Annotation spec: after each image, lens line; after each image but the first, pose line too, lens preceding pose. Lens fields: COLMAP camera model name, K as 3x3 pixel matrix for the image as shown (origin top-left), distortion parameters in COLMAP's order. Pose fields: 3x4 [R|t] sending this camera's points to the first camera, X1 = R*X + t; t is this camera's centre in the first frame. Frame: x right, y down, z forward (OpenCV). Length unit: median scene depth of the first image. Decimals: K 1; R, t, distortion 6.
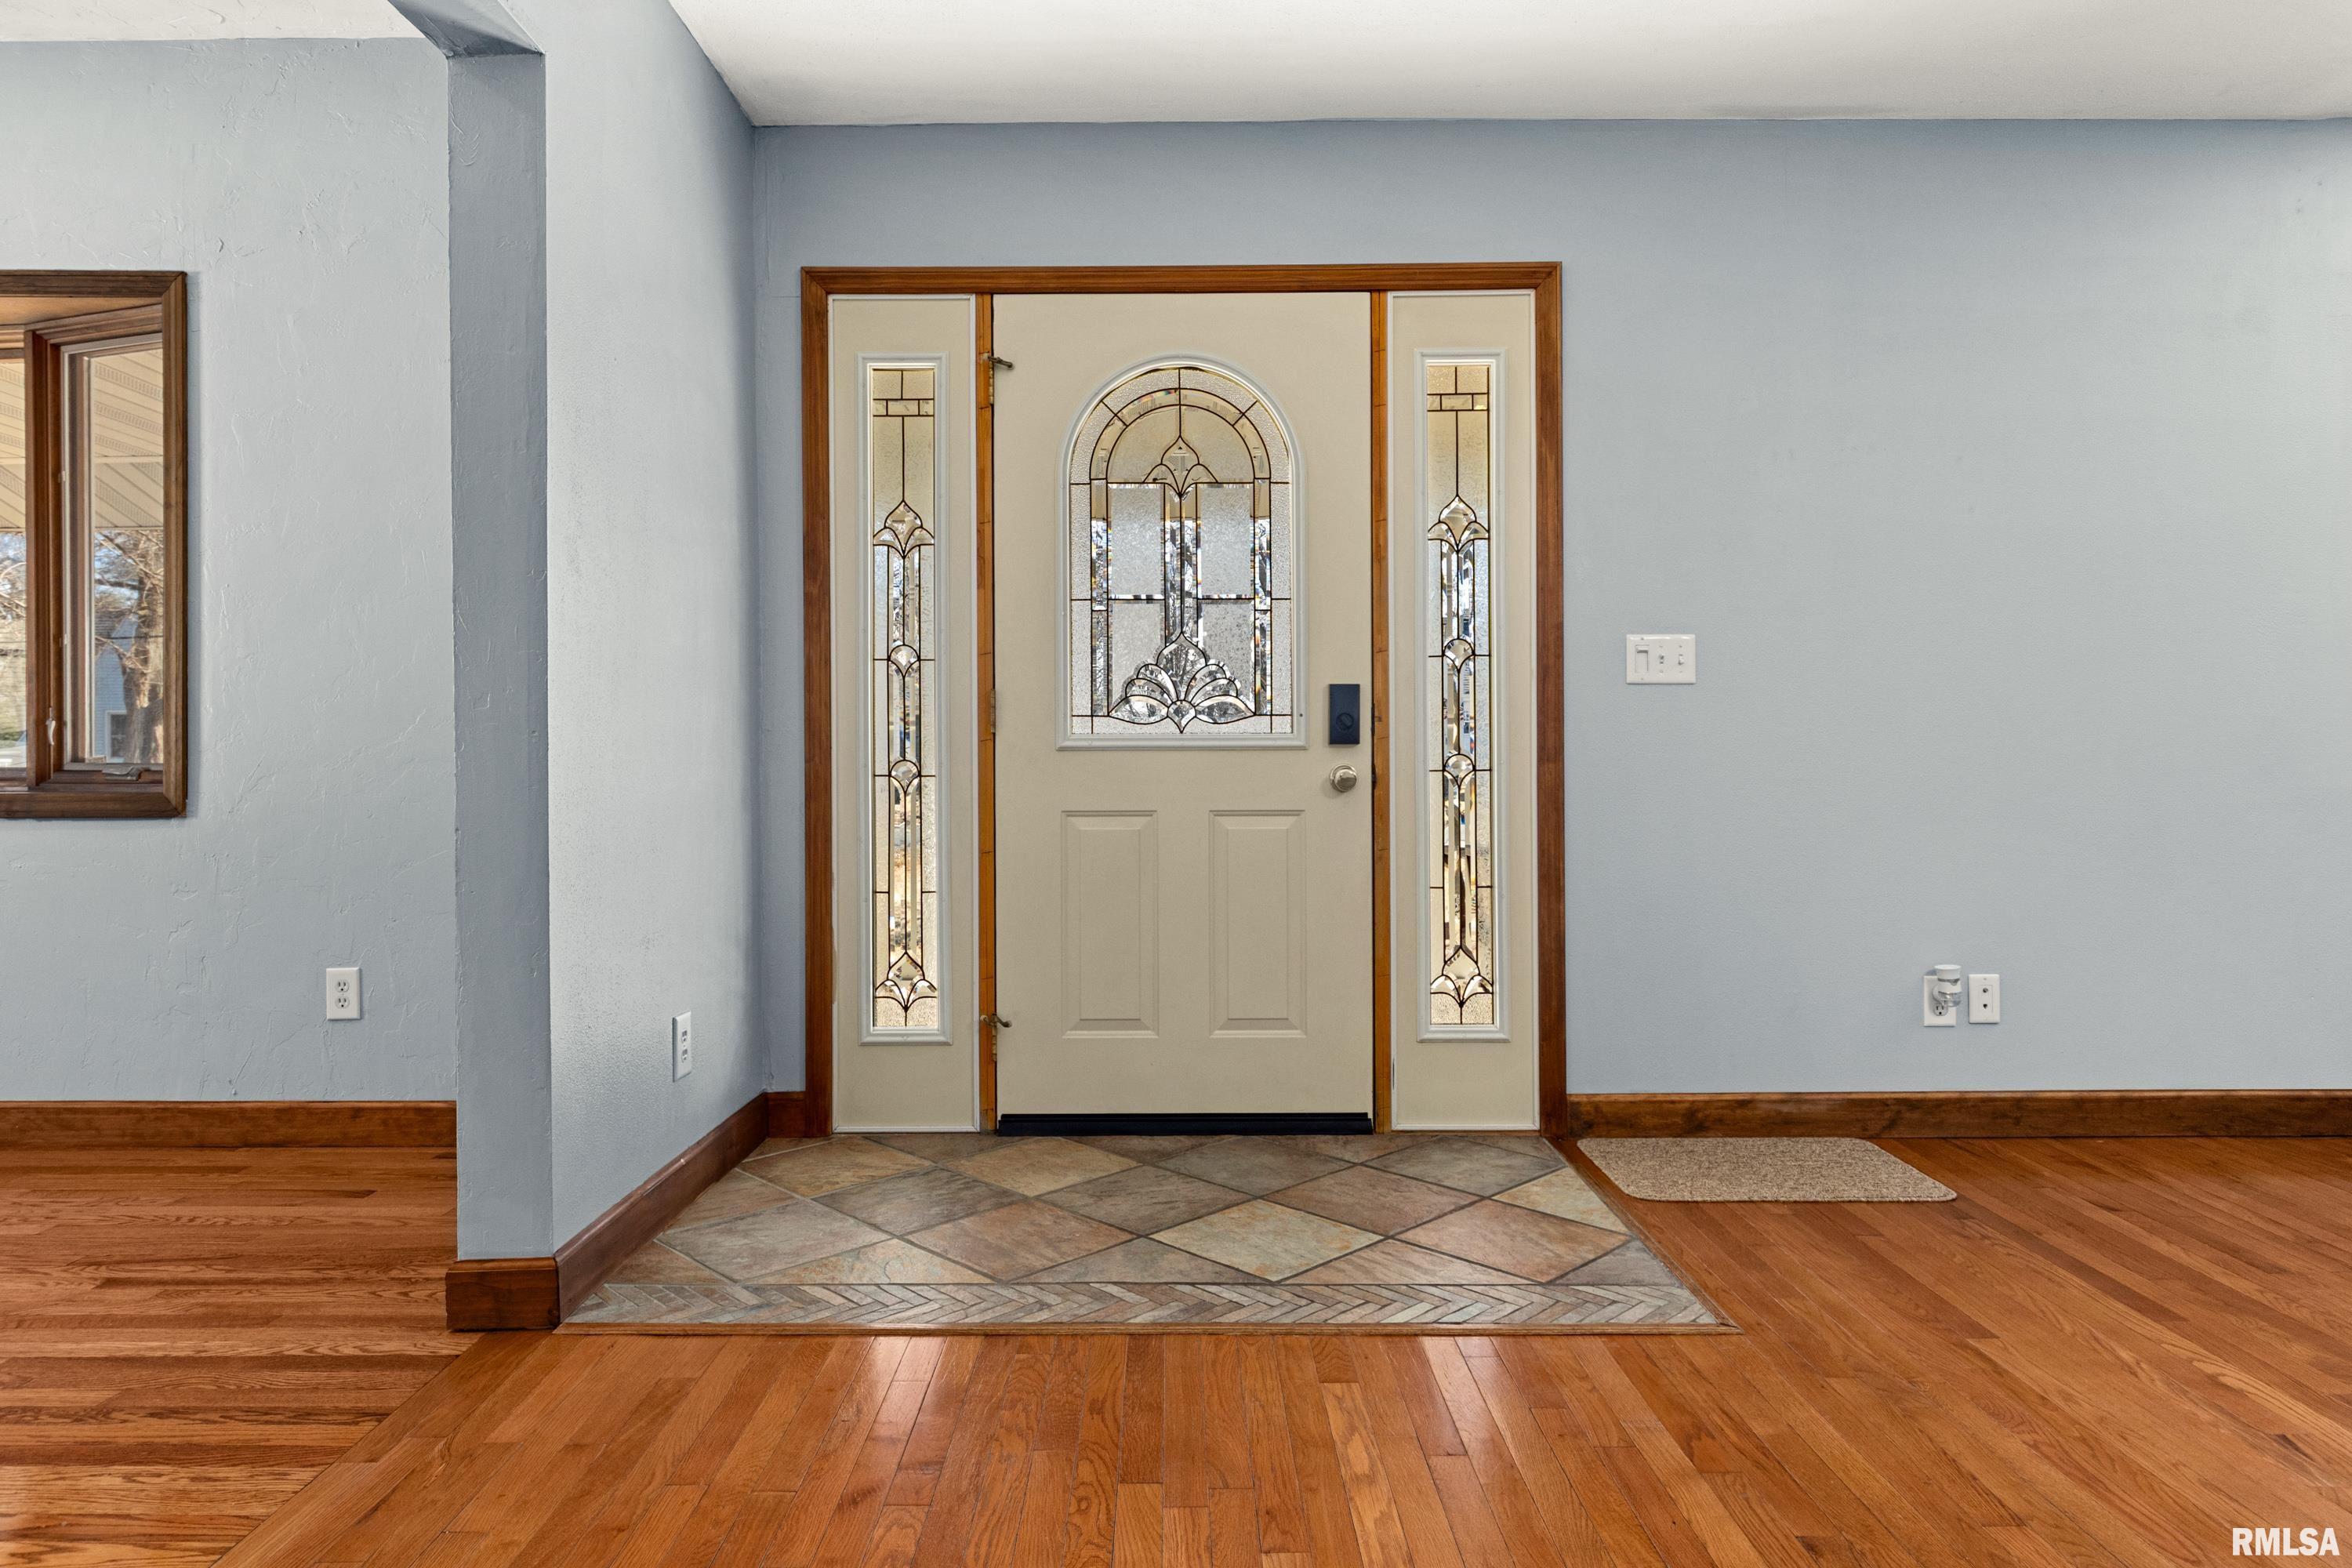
lens RADIAL K [[1408.4, 0, 1163.8], [0, 1408.4, 760.2], [0, 0, 1]] dist [0.000887, -0.001851]
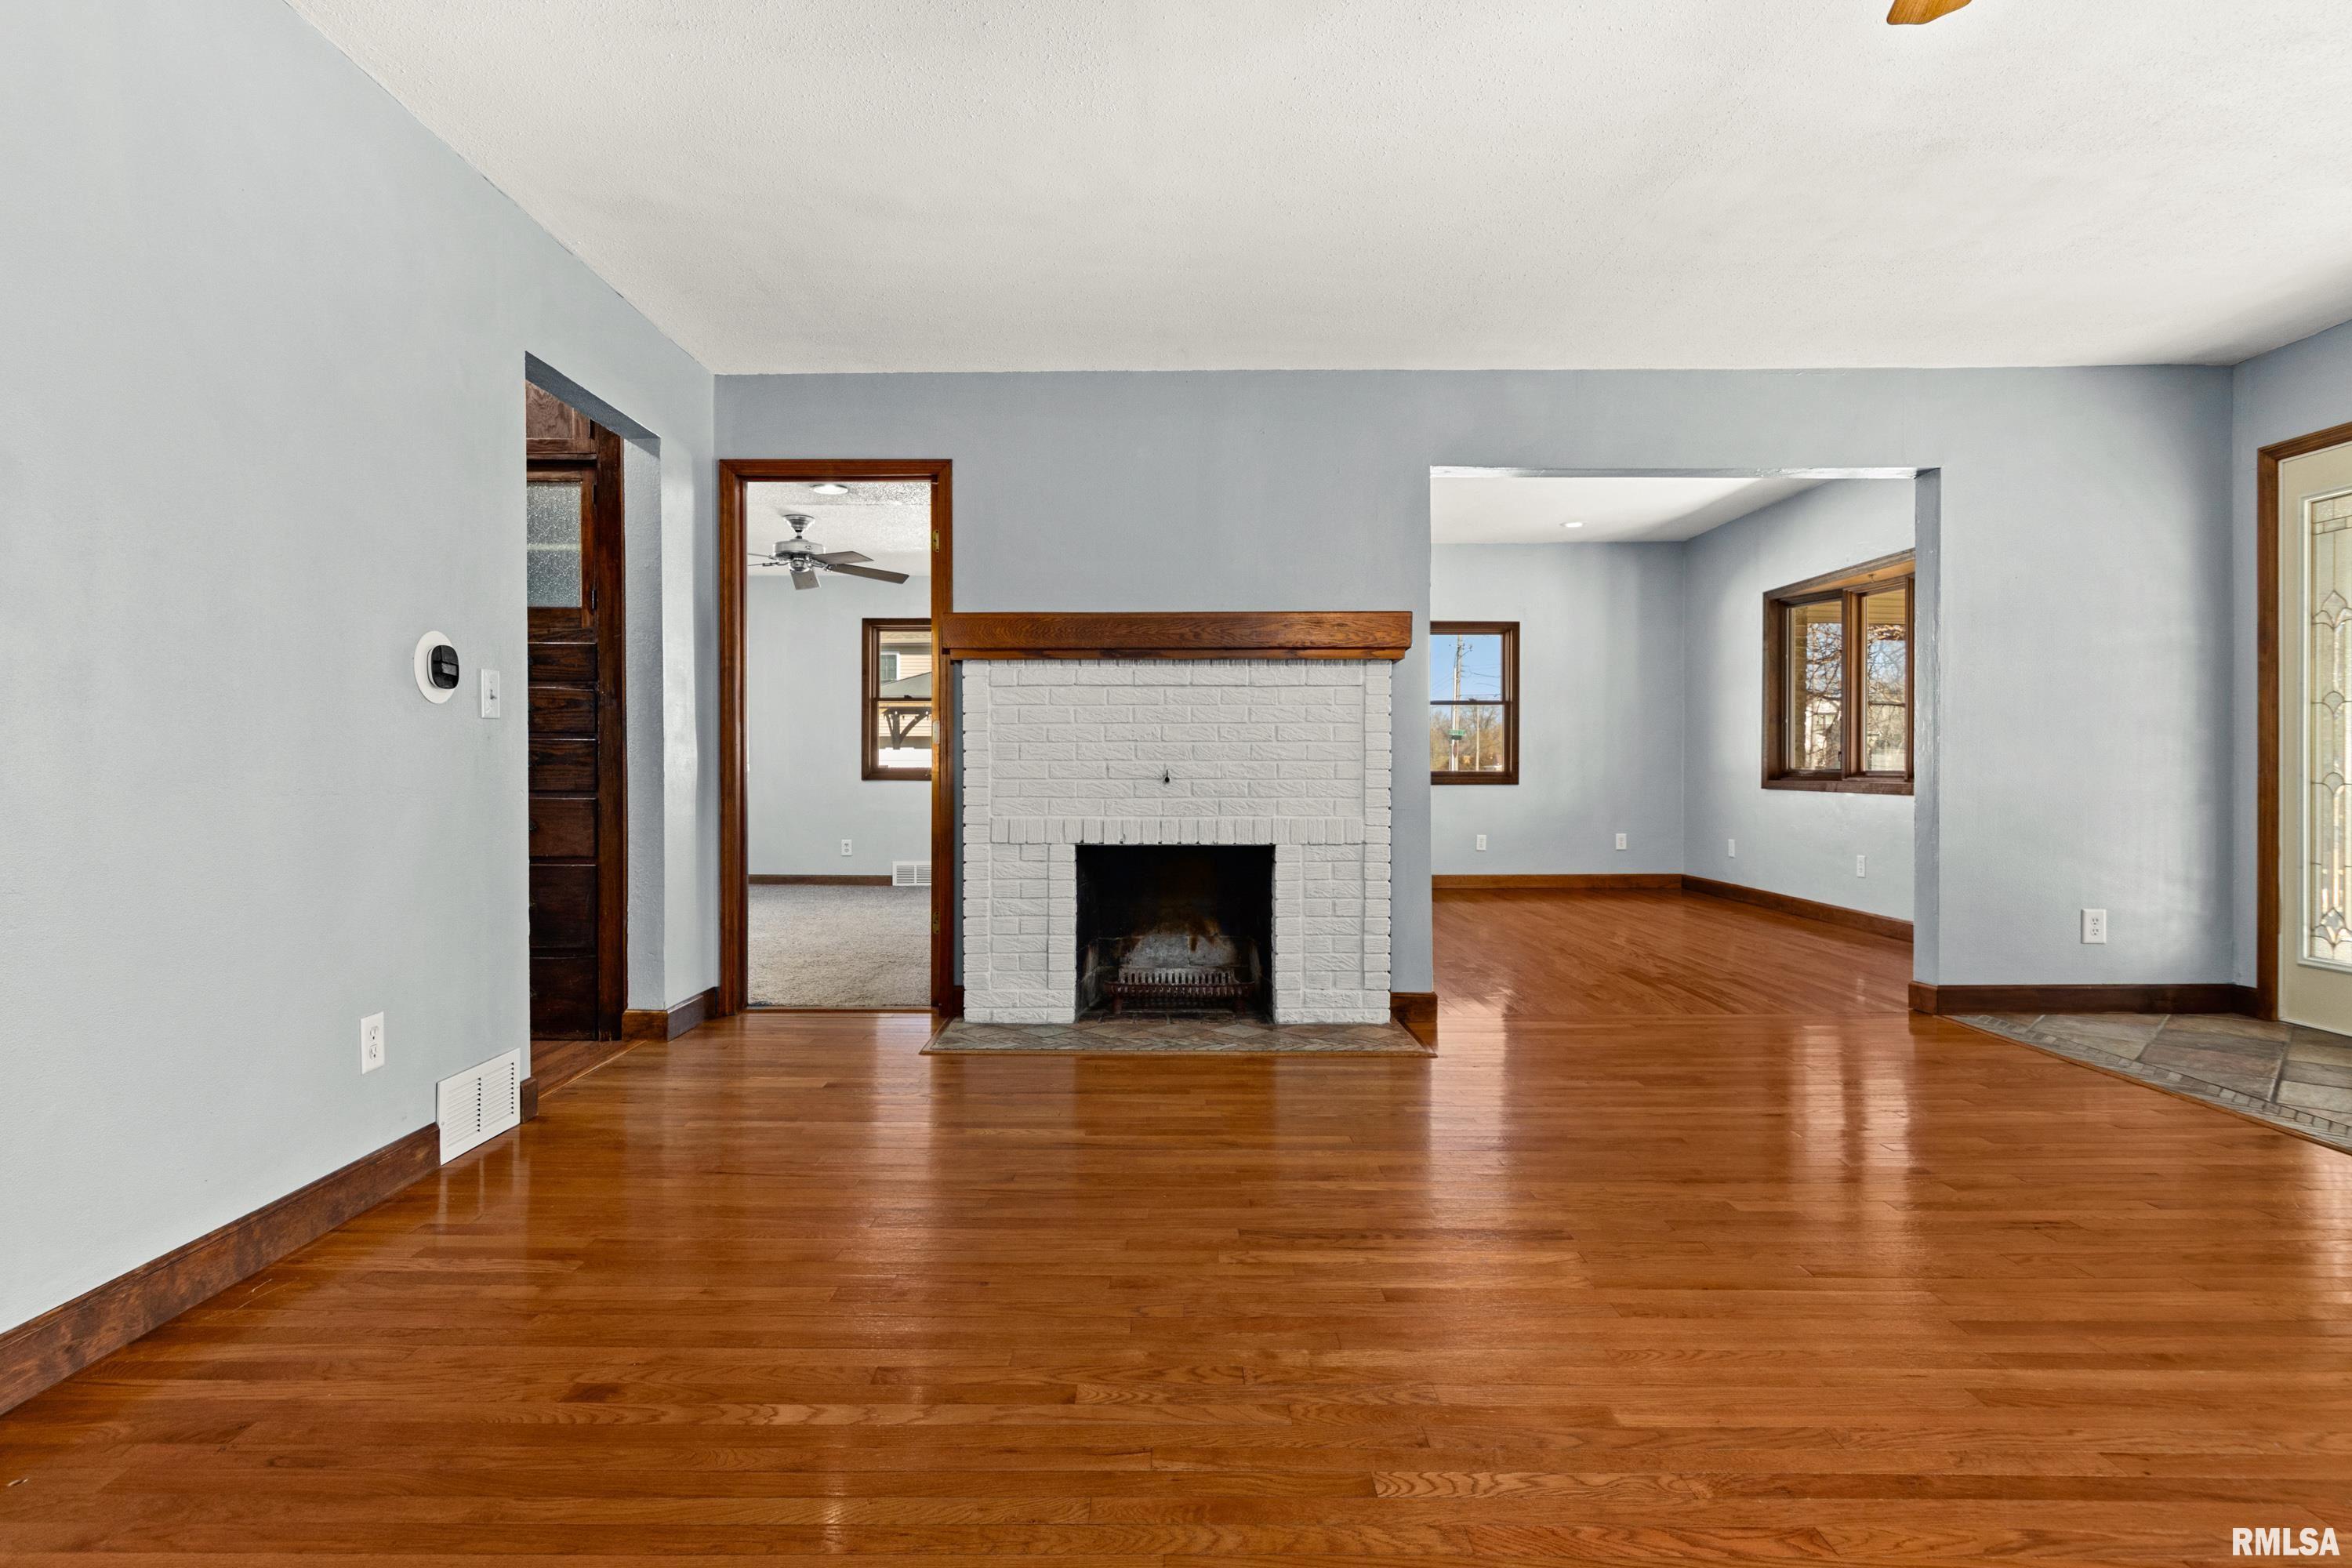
lens RADIAL K [[1204.0, 0, 1160.3], [0, 1204.0, 772.9], [0, 0, 1]] dist [0.001578, 0.000262]
pose [[0.004953, 0.009880, -0.999939, 1.042985], [0.002353, 0.999948, 0.009891, -0.014400], [0.999985, -0.002402, 0.004929, -0.196521]]
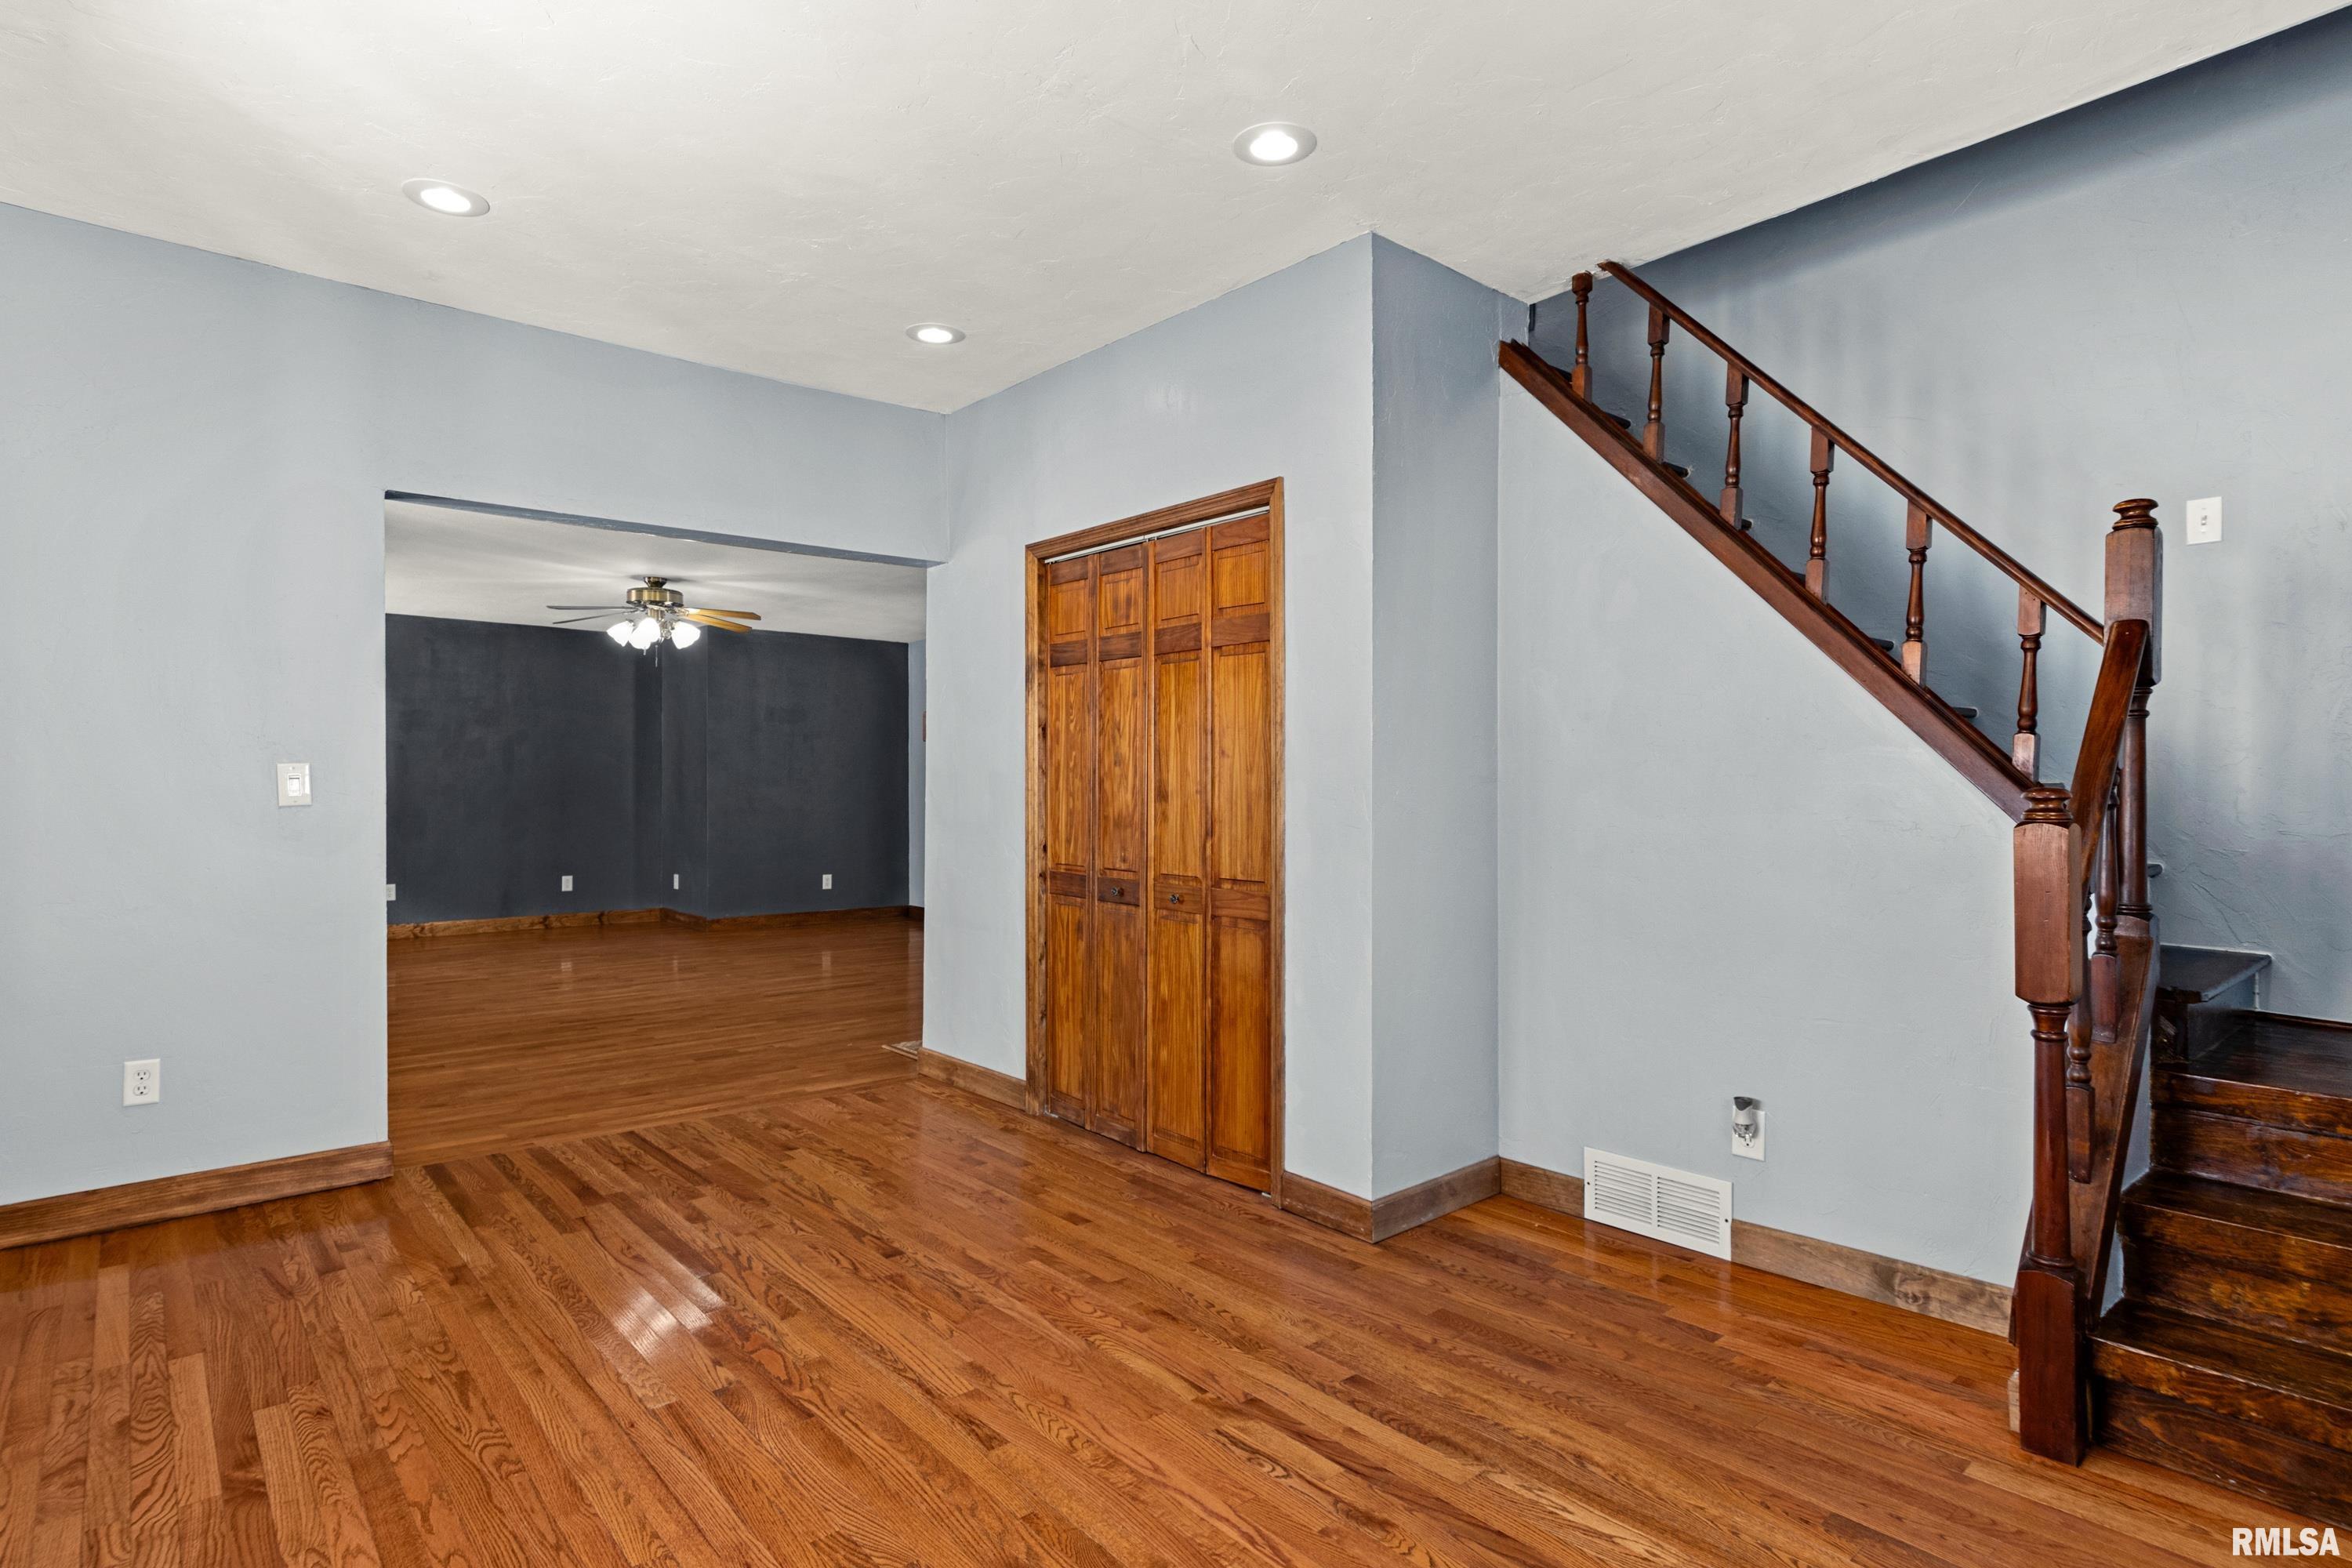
lens RADIAL K [[1209.9, 0, 1176.0], [0, 1209.9, 784.0], [0, 0, 1]] dist [-0.005997, 0.000129]
pose [[-0.663498, 0.001781, 0.748176, -1.621632], [-0.001435, 0.999992, -0.003654, -0.075219], [-0.748176, -0.003498, -0.663491, 0.868344]]
